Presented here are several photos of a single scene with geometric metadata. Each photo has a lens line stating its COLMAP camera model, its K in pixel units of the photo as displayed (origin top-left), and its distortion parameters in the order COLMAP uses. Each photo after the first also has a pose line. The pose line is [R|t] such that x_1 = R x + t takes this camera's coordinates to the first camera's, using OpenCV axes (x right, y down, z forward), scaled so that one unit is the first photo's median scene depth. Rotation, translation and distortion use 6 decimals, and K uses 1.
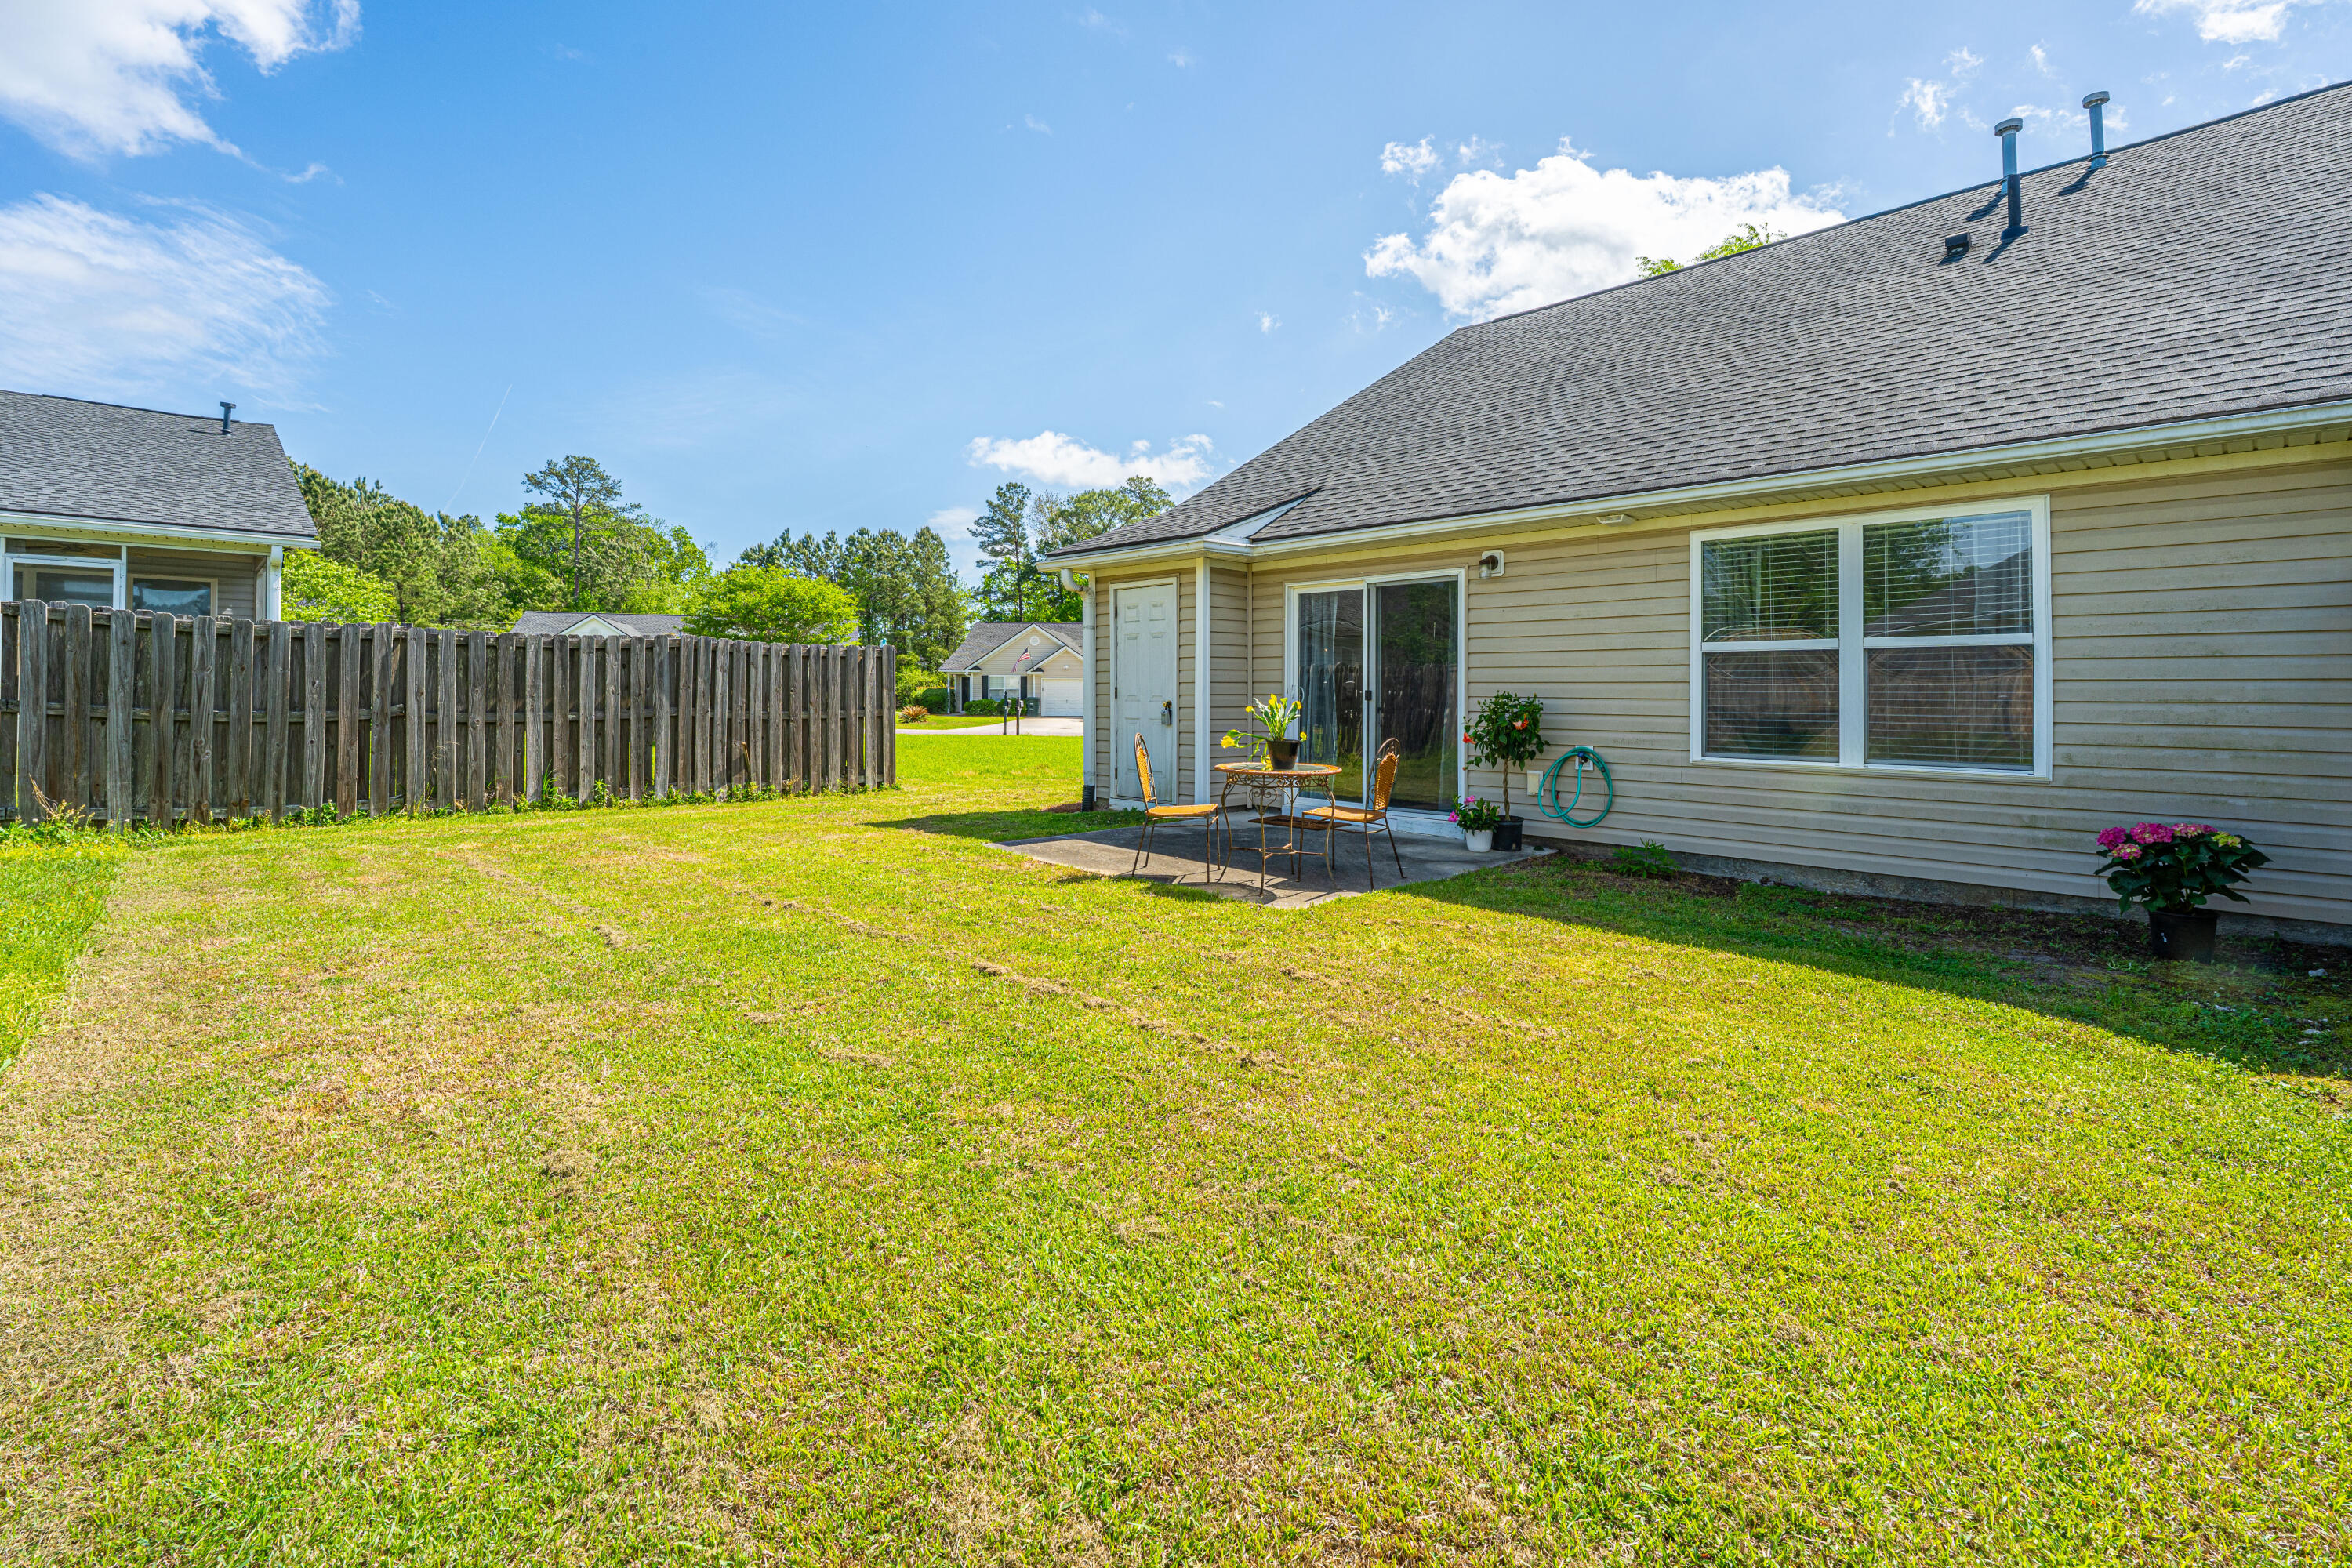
lens RADIAL K [[991.0, 0, 1148.8], [0, 991.0, 669.0], [0, 0, 1]] dist [0.002558, 0.000145]
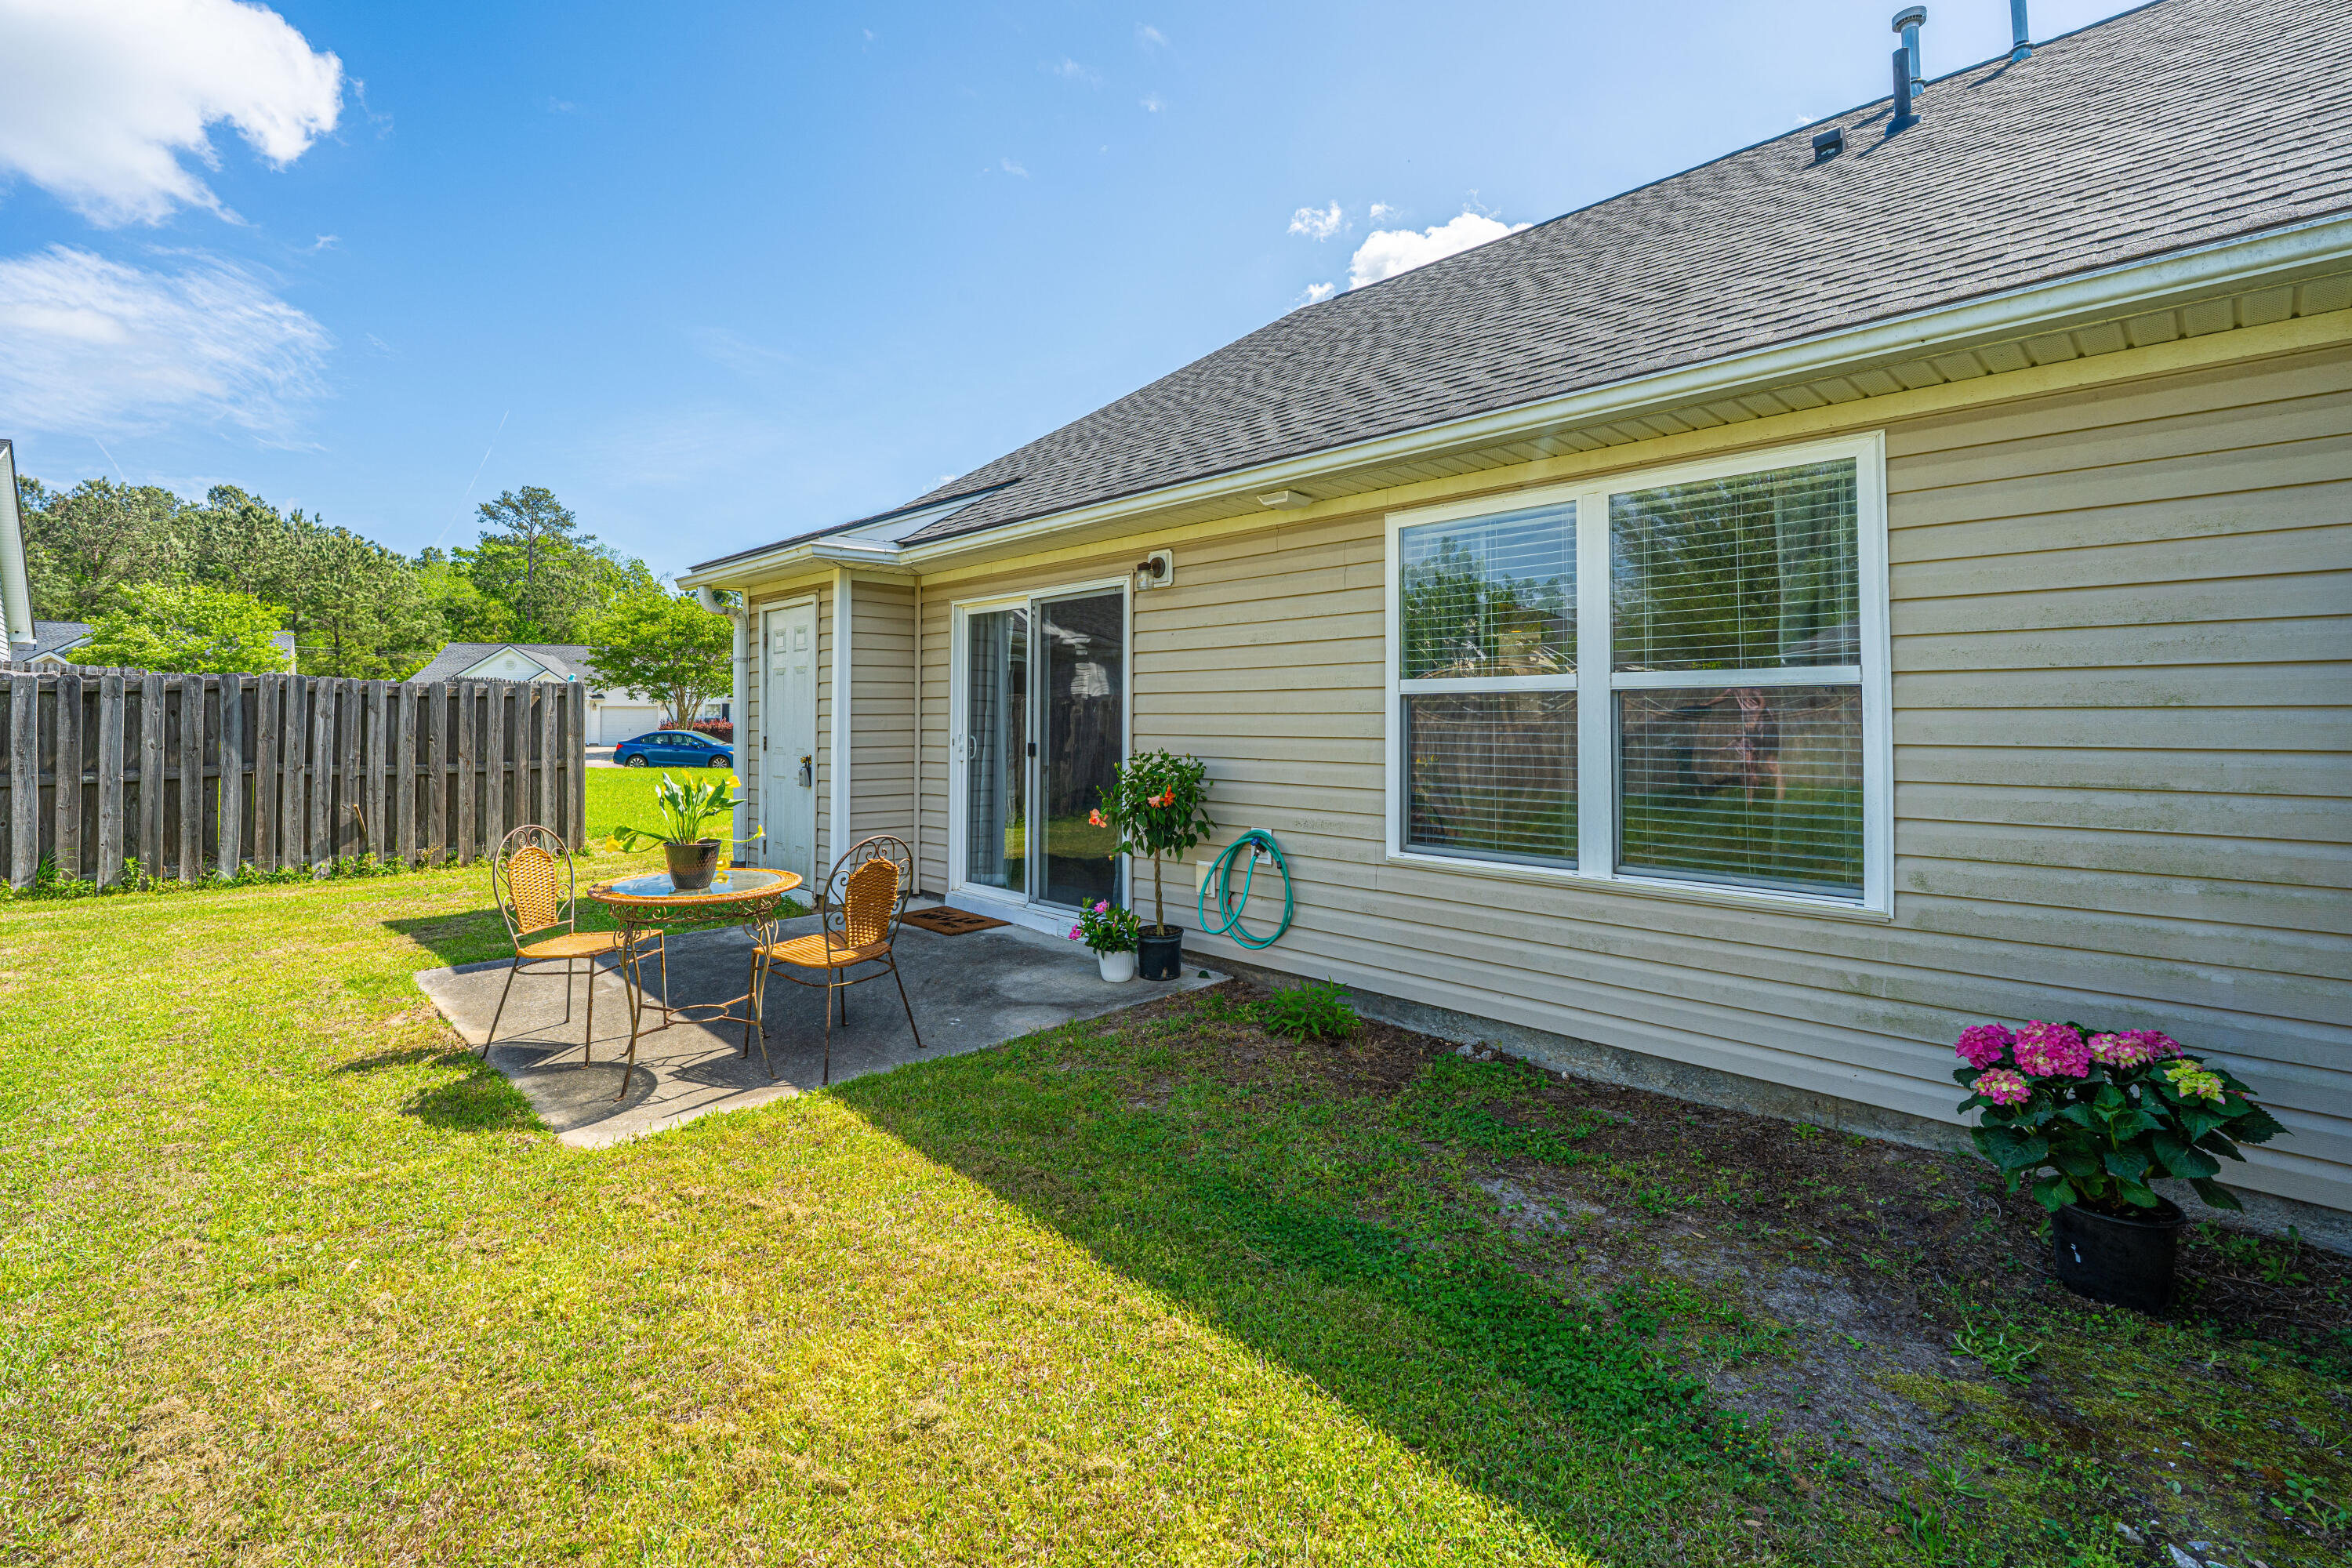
lens RADIAL K [[991.0, 0, 1104.1], [0, 991.0, 687.9], [0, 0, 1]] dist [0.002558, 0.000145]
pose [[0.999930, -0.008333, -0.008355, 0.344537], [0.008275, 0.999941, -0.007008, -0.017188], [0.008413, 0.006938, 0.999941, 0.314077]]
